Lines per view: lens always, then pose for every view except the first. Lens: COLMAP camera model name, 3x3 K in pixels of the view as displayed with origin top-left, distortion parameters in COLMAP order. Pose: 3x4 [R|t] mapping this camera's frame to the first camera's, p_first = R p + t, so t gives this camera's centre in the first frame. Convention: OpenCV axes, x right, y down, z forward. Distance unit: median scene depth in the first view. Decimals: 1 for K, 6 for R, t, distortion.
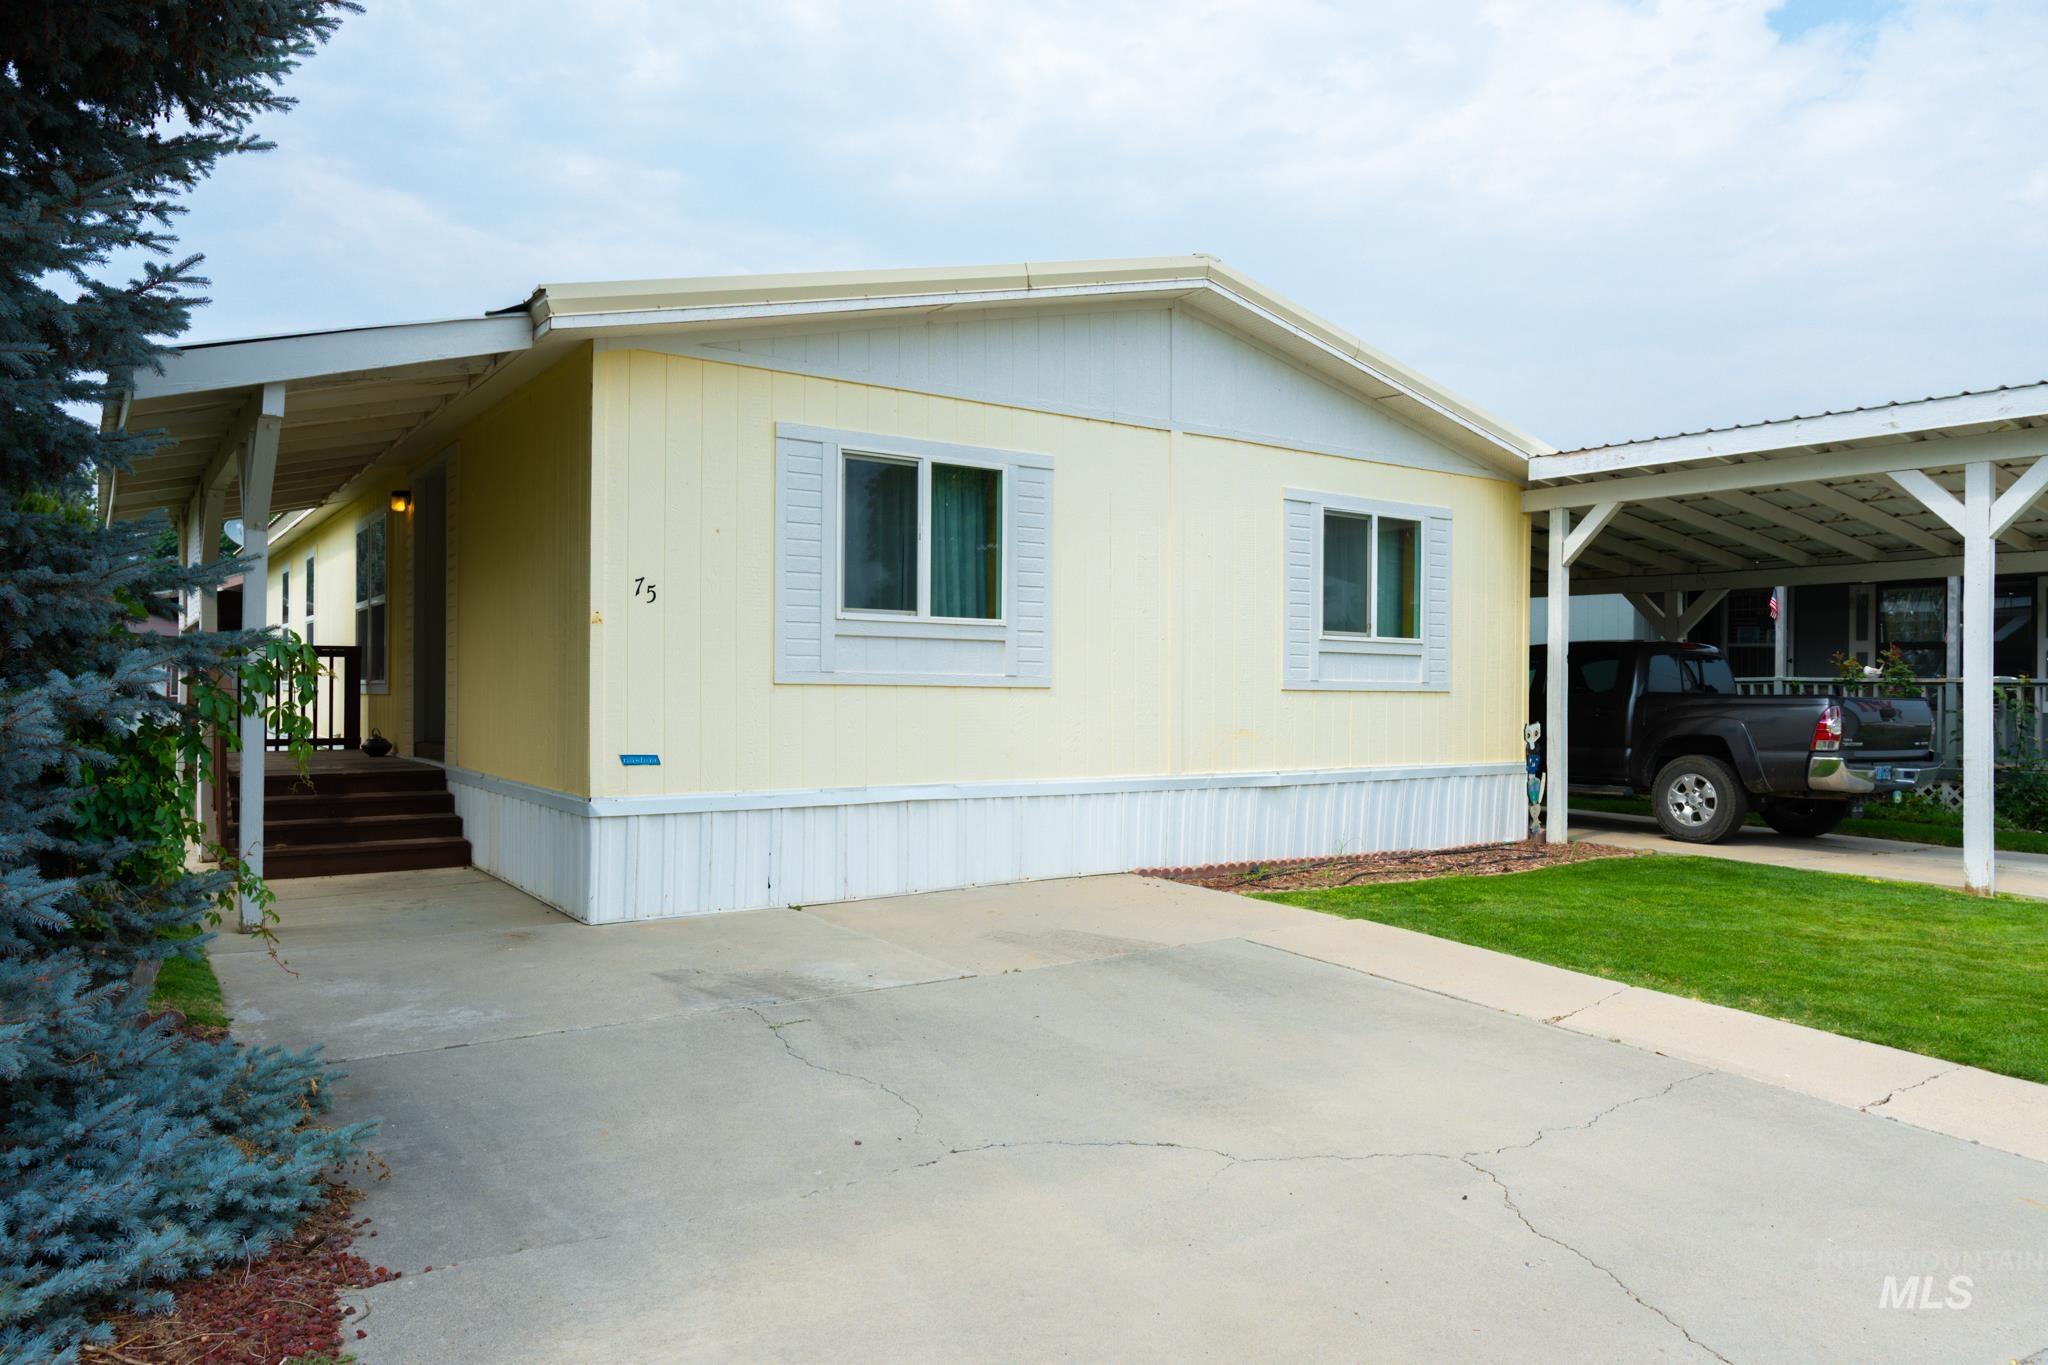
lens RADIAL K [[1393.3, 0, 1024.0], [0, 1393.3, 682.5], [0, 0, 1]] dist [-0.004128, -0.000491]
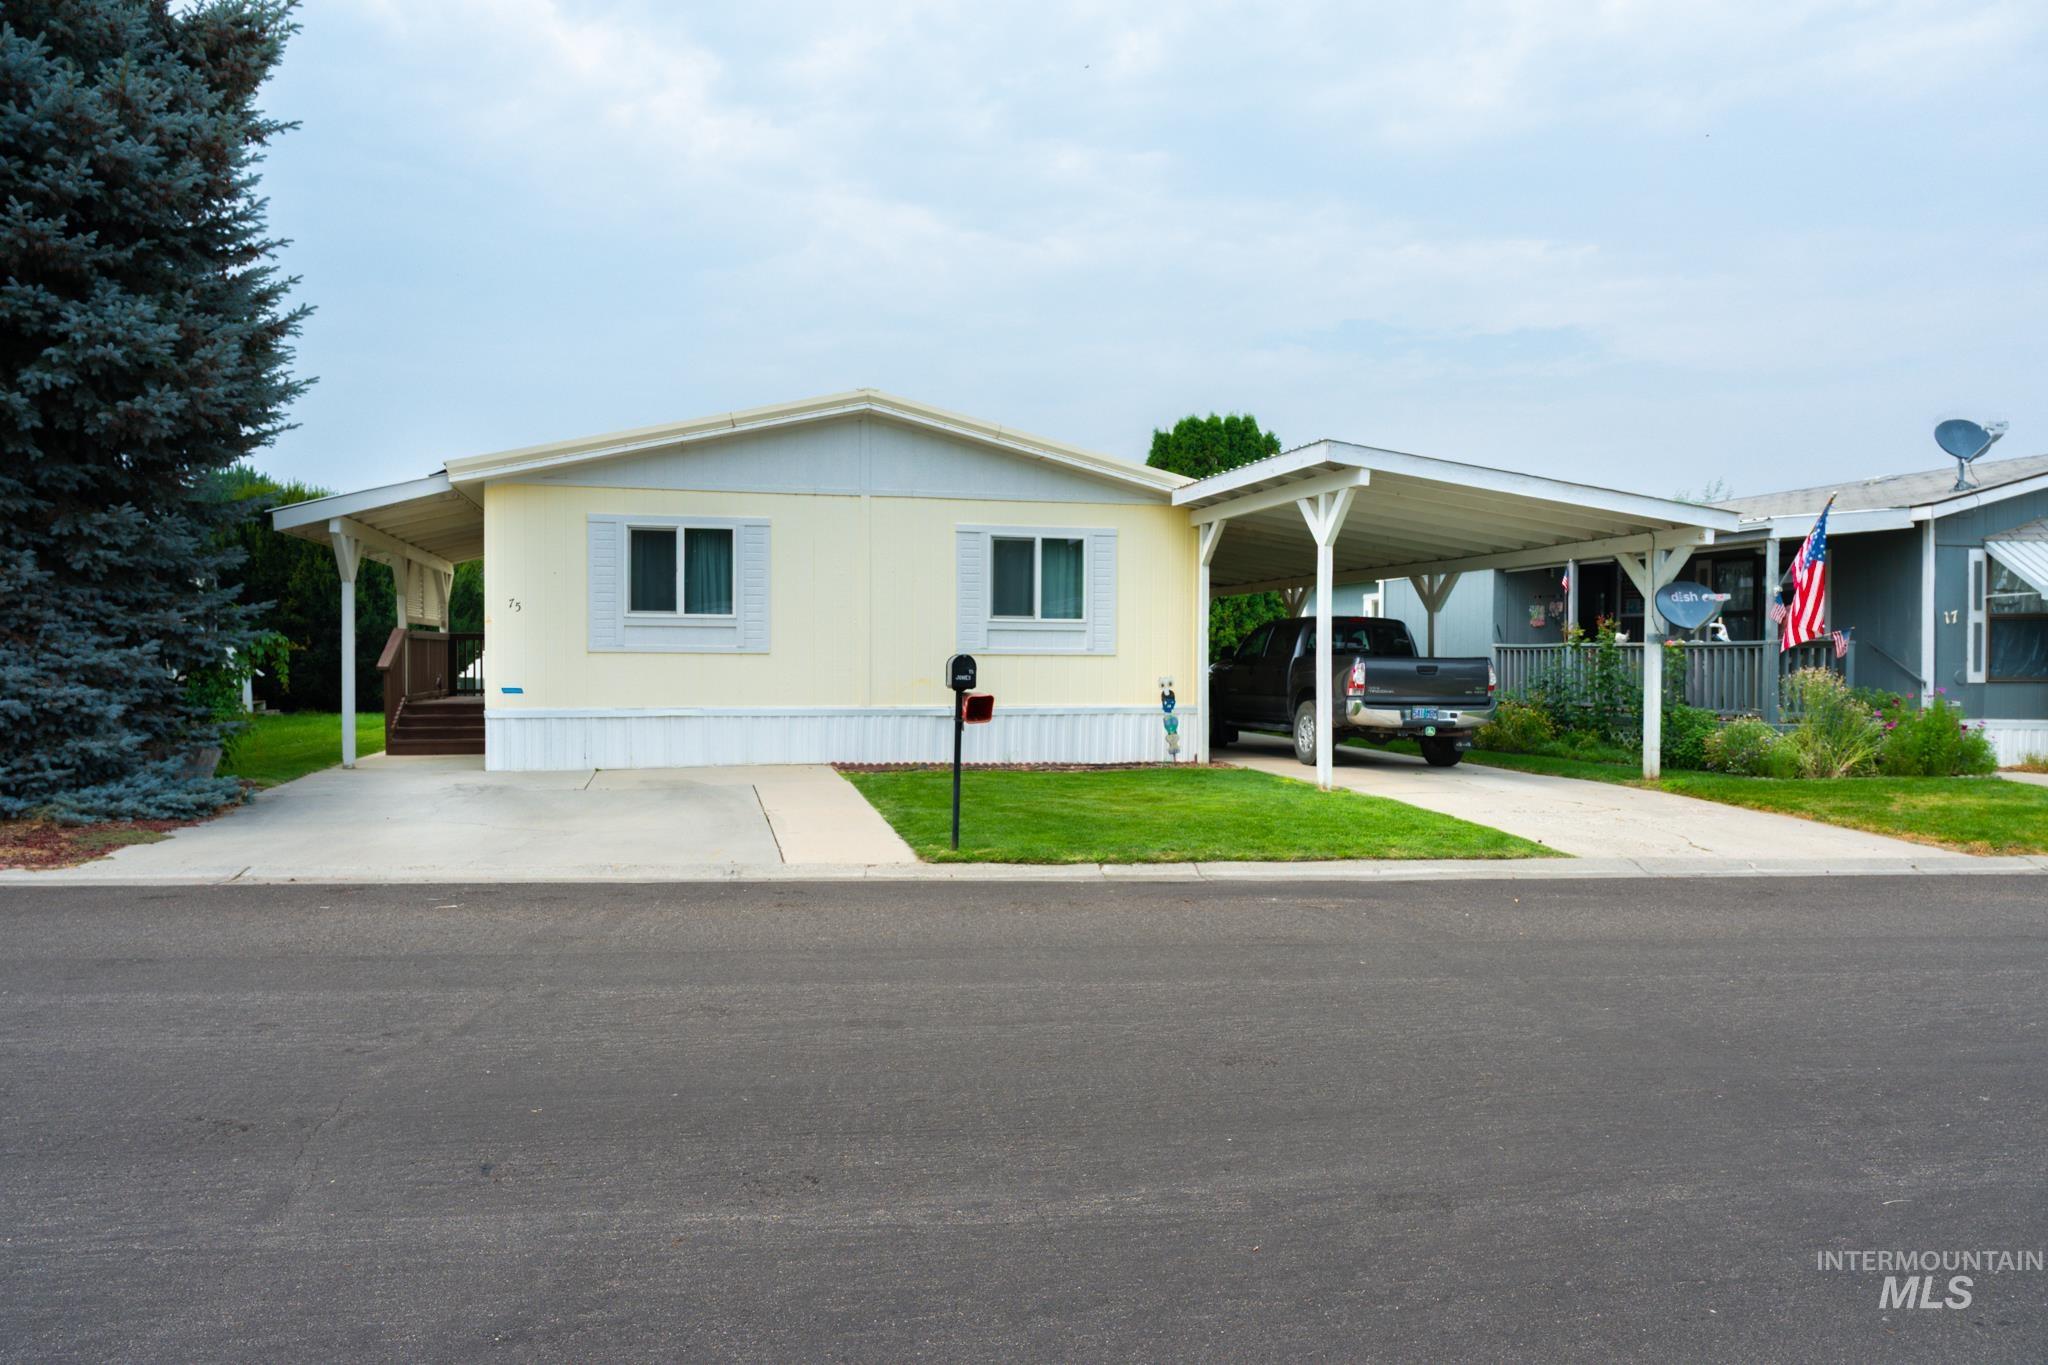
lens RADIAL K [[1435.8, 0, 996.4], [0, 1435.8, 711.8], [0, 0, 1]] dist [0.002921, 0.000515]
pose [[0.928824, 0.006227, -0.370470, 0.880242], [0.006515, 0.999430, 0.033134, 0.017433], [0.370465, -0.033189, 0.928253, -0.511018]]
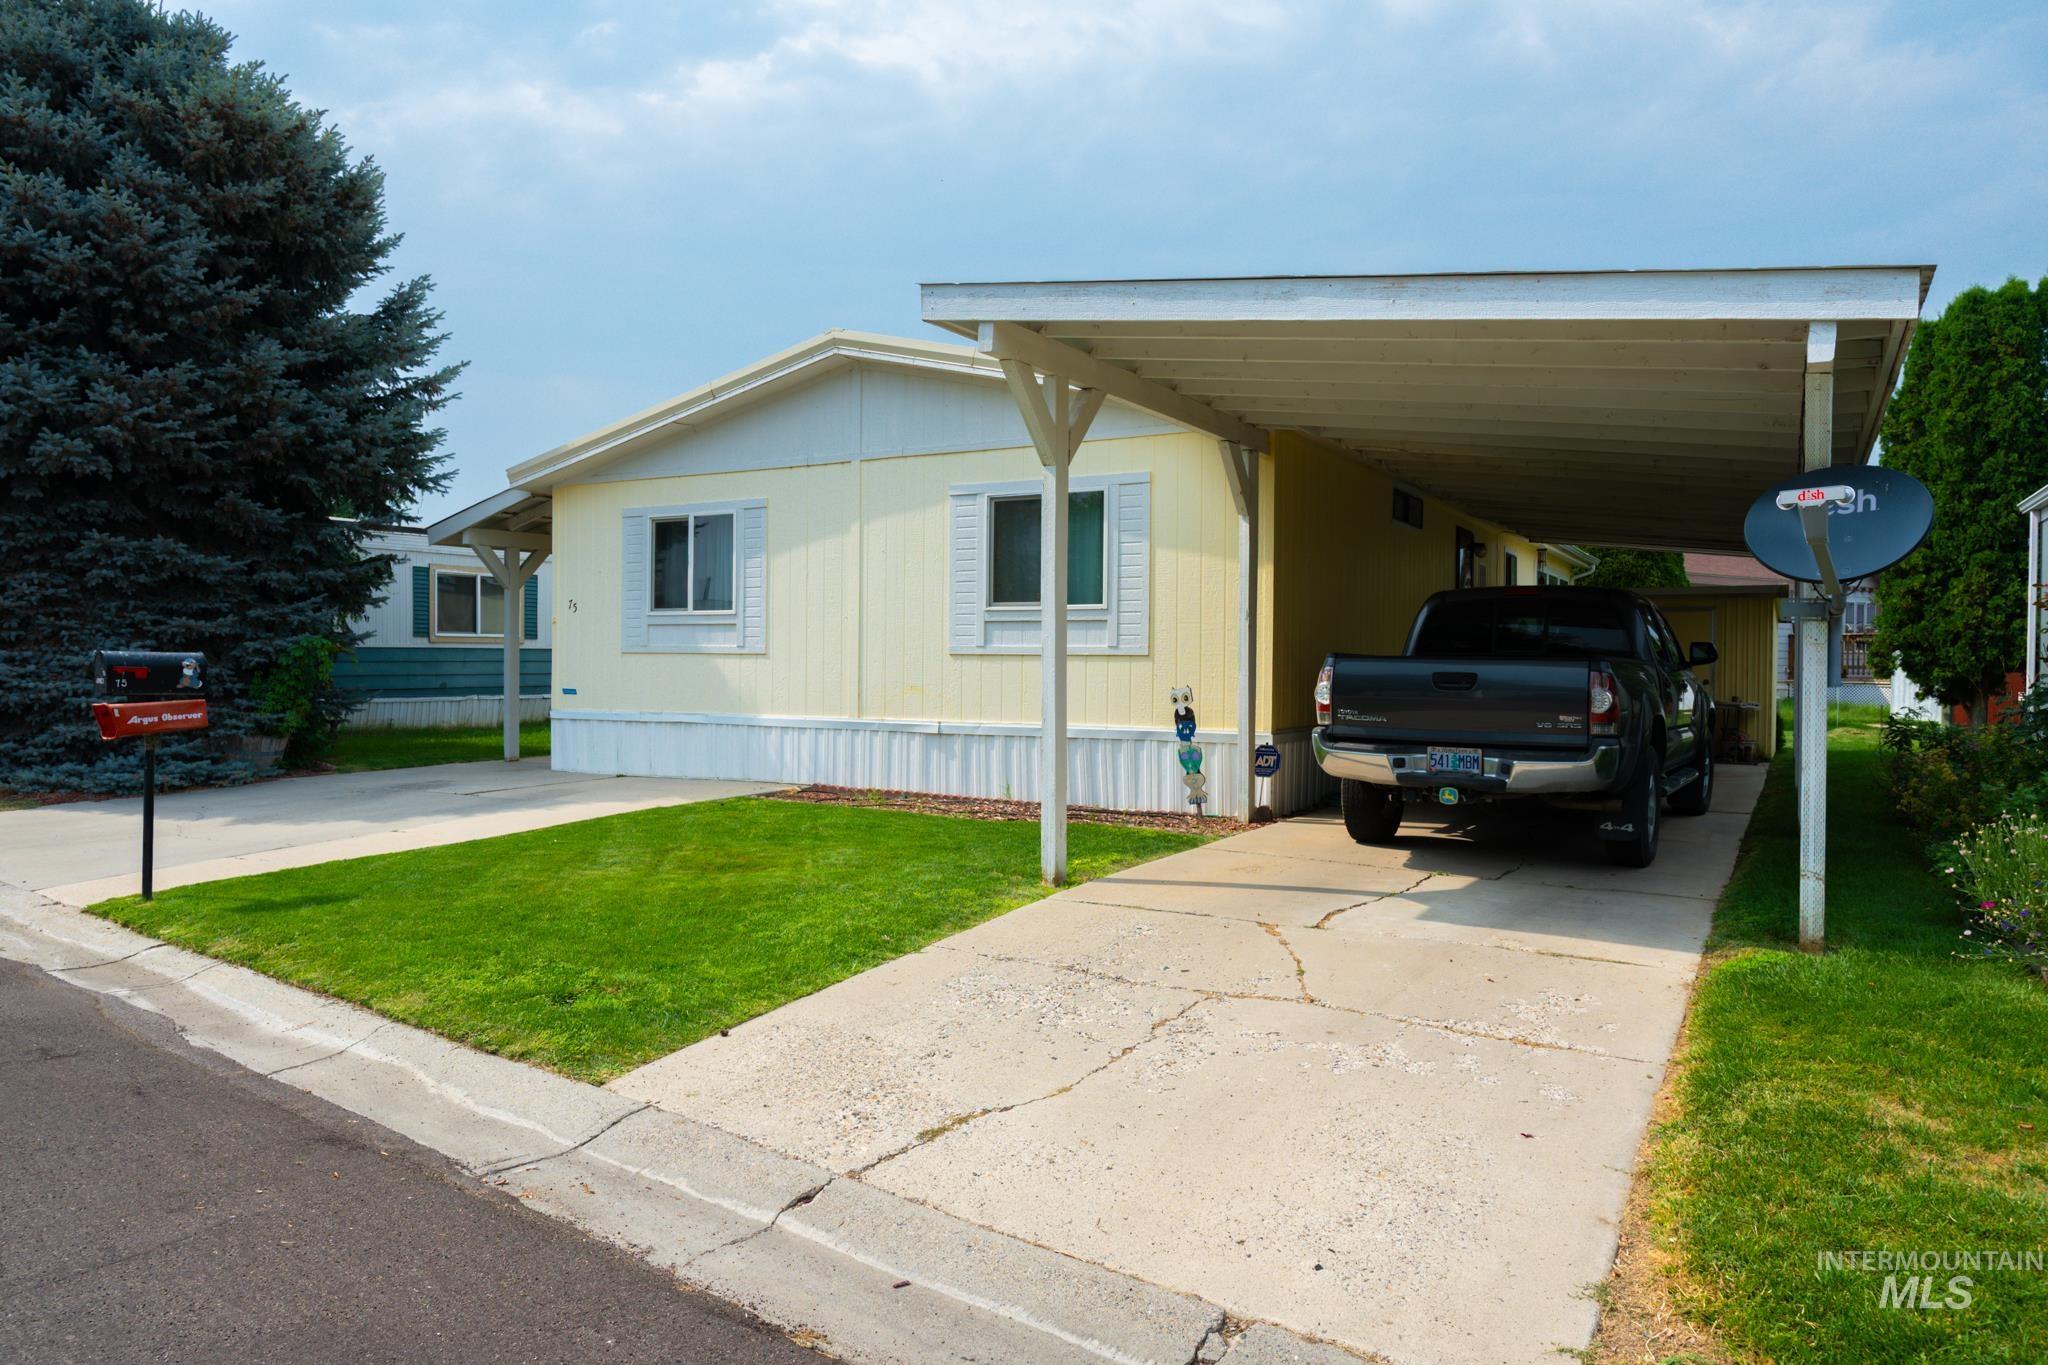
lens RADIAL K [[1393.3, 0, 1024.0], [0, 1393.3, 682.5], [0, 0, 1]] dist [-0.004128, -0.000491]
pose [[0.409948, 0.007015, -0.912082, 1.398583], [0.002796, 0.999956, 0.008947, 0.019688], [0.912105, -0.006218, 0.409910, 0.603882]]
